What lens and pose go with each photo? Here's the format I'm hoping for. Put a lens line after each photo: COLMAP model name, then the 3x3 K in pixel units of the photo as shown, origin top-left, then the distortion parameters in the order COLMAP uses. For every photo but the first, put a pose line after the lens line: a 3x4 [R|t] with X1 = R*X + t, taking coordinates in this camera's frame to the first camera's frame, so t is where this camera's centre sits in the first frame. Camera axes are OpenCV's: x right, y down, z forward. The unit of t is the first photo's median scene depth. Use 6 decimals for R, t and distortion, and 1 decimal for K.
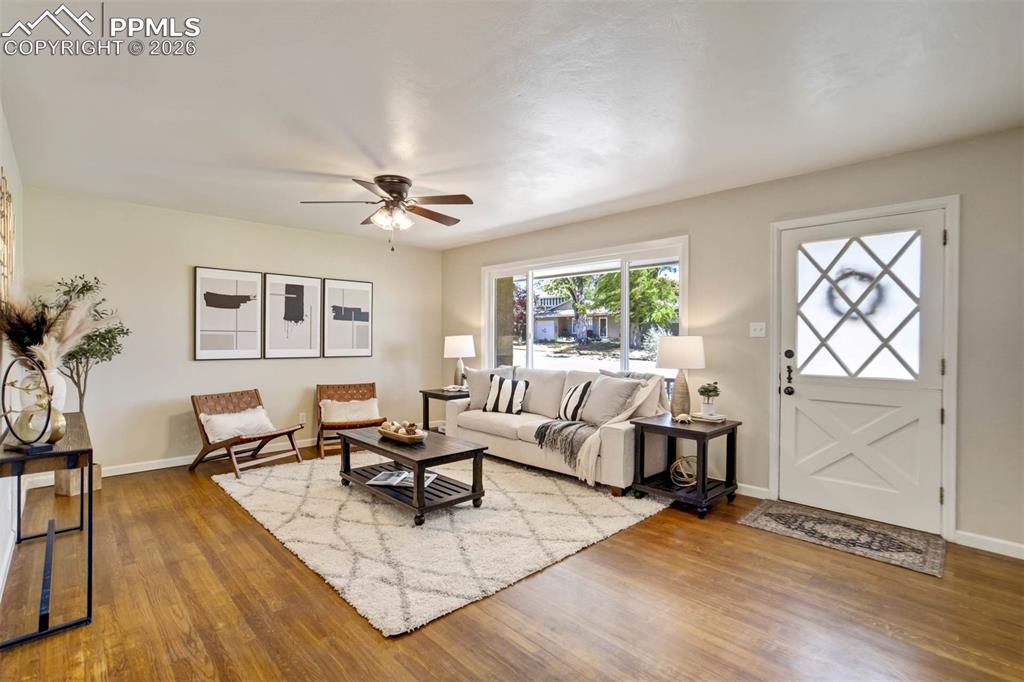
lens RADIAL K [[482.2, 0, 510.6], [0, 482.2, 341.8], [0, 0, 1]] dist [-0.035894, 0.018111]
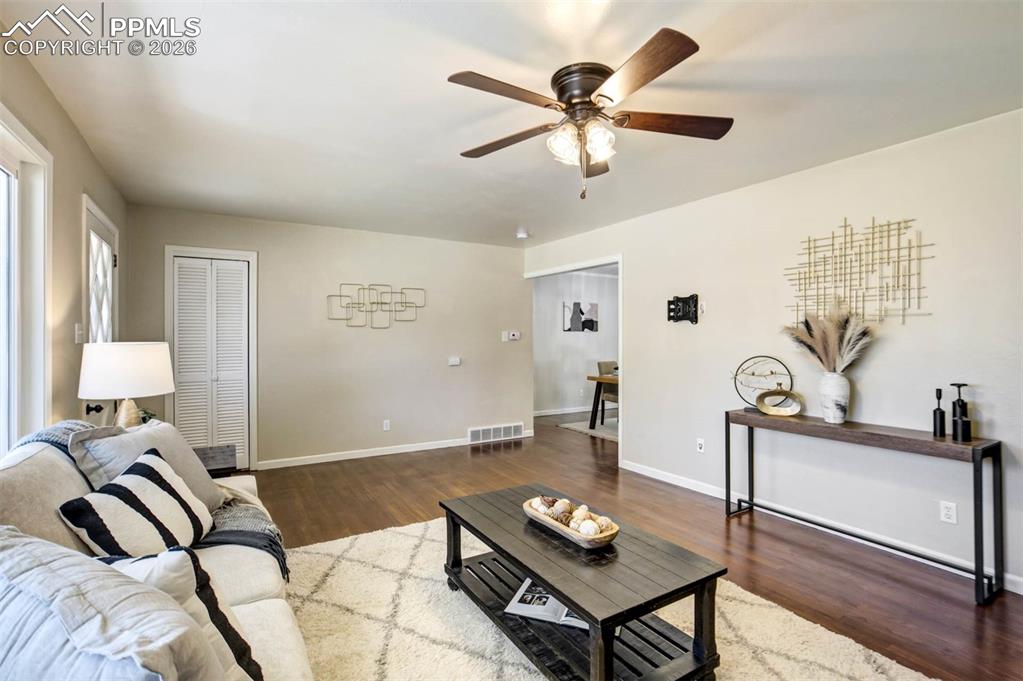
lens RADIAL K [[481.7, 0, 511.4], [0, 481.7, 336.3], [0, 0, 1]] dist [-0.035894, 0.018111]
pose [[-0.977538, -0.002927, 0.210737, -0.278763], [-0.001623, 0.999978, 0.006362, -0.026753], [-0.210751, 0.005877, -0.977522, 1.565456]]
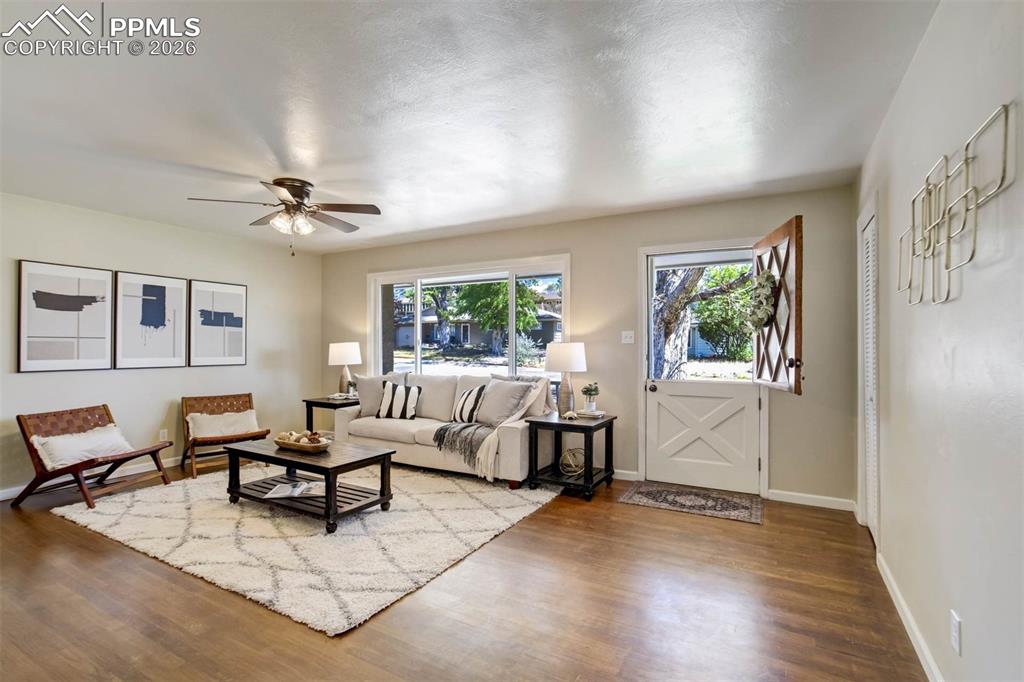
lens RADIAL K [[482.2, 0, 515.7], [0, 482.2, 343.6], [0, 0, 1]] dist [-0.035894, 0.018111]
pose [[0.956473, -0.001501, 0.291818, -0.094861], [0.004285, 0.999951, -0.008901, -0.000675], [-0.291790, 0.009764, 0.956432, -0.054774]]
